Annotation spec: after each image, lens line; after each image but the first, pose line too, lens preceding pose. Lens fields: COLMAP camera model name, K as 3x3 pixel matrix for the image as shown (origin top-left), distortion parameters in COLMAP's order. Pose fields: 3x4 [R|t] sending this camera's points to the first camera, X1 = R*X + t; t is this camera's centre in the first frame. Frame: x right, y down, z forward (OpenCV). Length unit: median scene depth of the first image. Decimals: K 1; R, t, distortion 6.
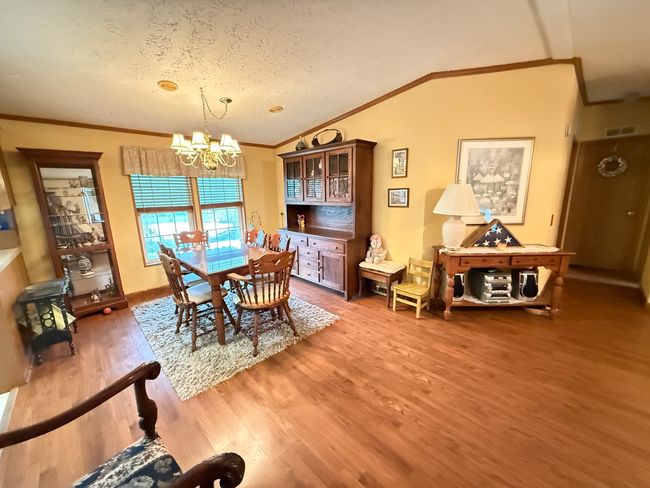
lens RADIAL K [[259.2, 0, 323.7], [0, 259.2, 244.8], [0, 0, 1]] dist [-0.001765, 0.000264]
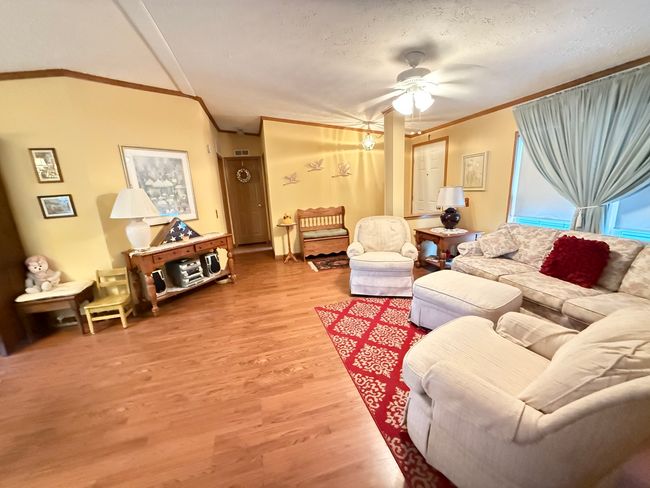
lens RADIAL K [[259.2, 0, 323.9], [0, 259.2, 244.9], [0, 0, 1]] dist [-0.001765, 0.000264]
pose [[0.487024, -0.201434, 0.849842, -0.033924], [0.219189, 0.970089, 0.104323, 0.046294], [-0.845437, 0.135468, 0.516609, -0.163209]]
